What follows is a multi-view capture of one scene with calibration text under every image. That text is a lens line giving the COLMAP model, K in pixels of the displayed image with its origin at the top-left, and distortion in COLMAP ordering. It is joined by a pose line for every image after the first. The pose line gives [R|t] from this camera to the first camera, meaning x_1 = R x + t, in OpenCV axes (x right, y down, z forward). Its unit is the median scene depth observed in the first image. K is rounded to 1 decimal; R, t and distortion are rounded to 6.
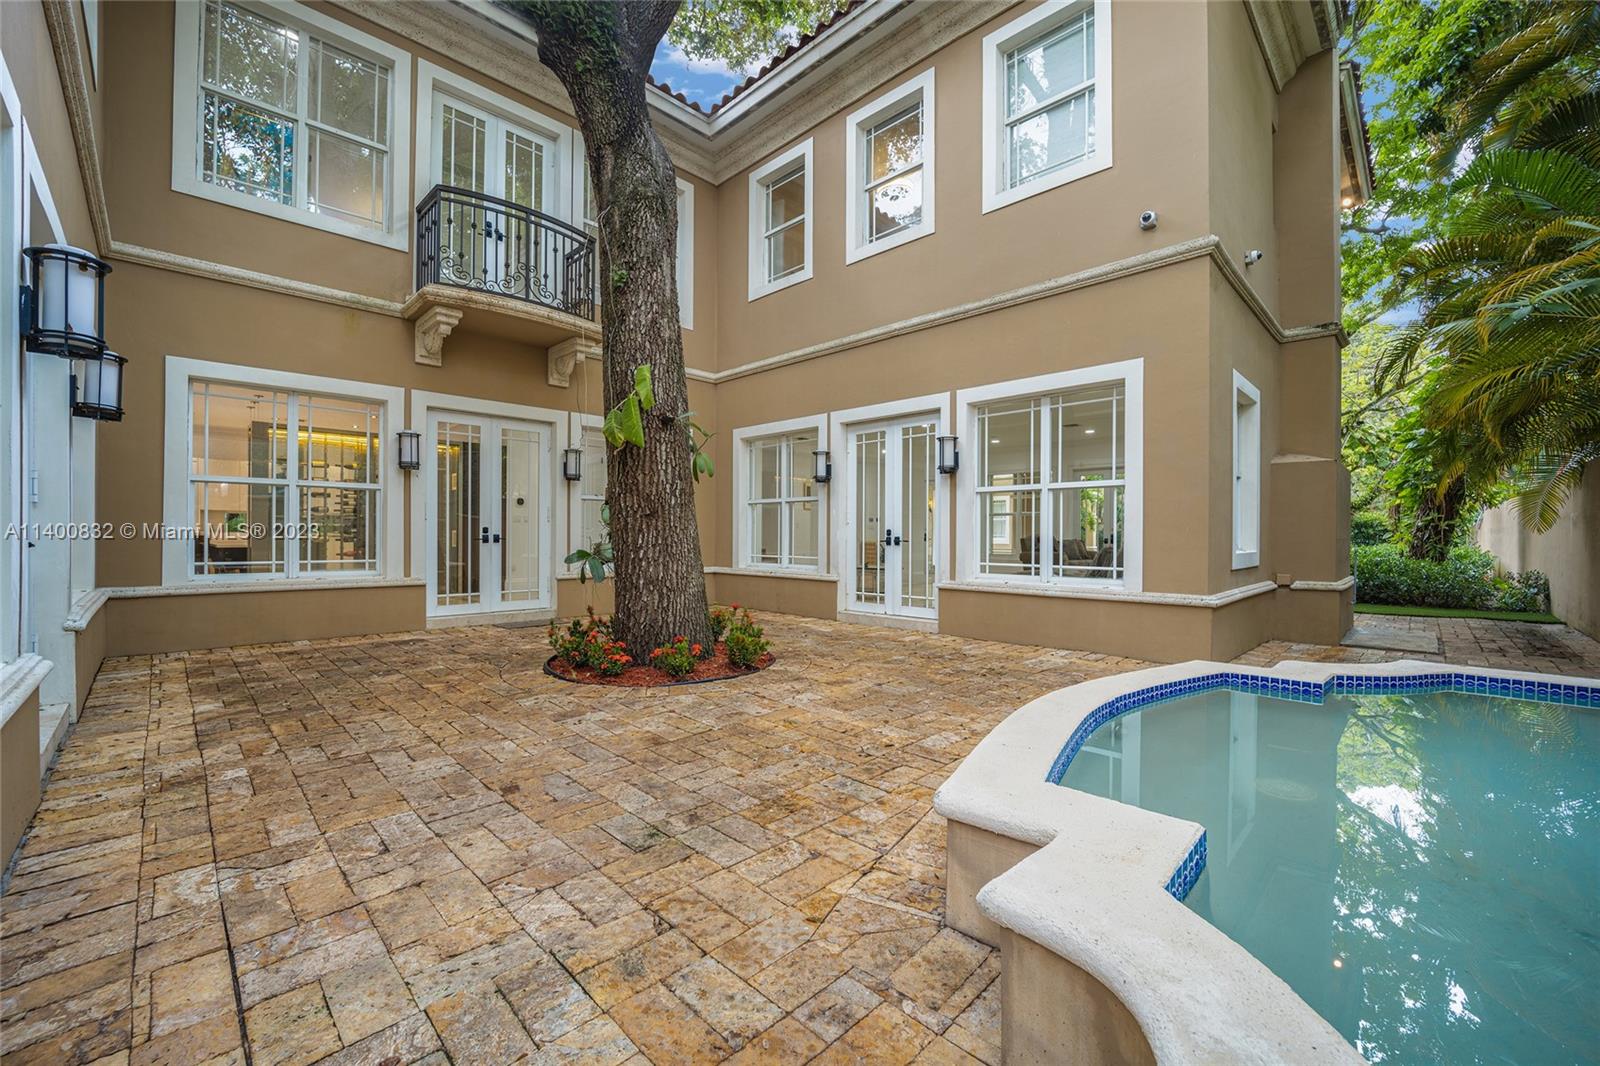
lens RADIAL K [[646.2, 0, 800.0], [0, 646.2, 533.0], [0, 0, 1]] dist [-0.002369, -0.000419]
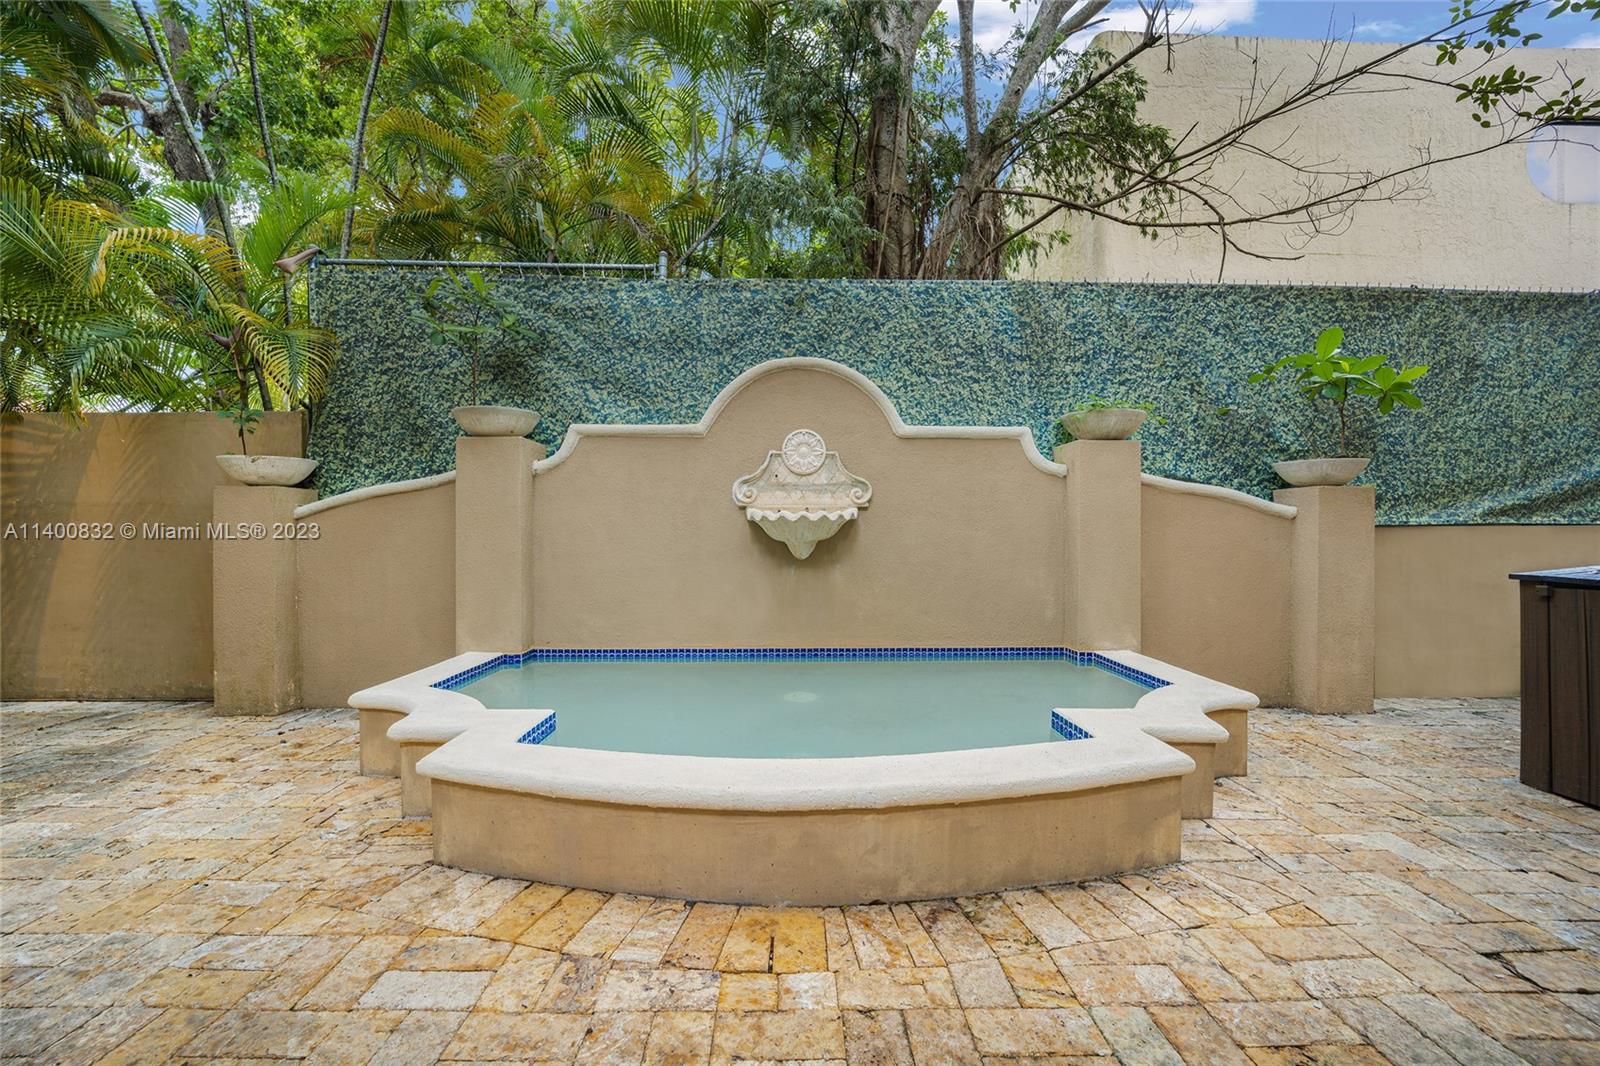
lens RADIAL K [[646.2, 0, 800.0], [0, 646.2, 533.0], [0, 0, 1]] dist [-0.002369, -0.000419]
pose [[-0.716404, -0.004052, 0.697674, -0.099156], [-0.011610, 0.999914, -0.006115, -0.030750], [-0.697589, -0.012480, -0.716389, 1.892416]]
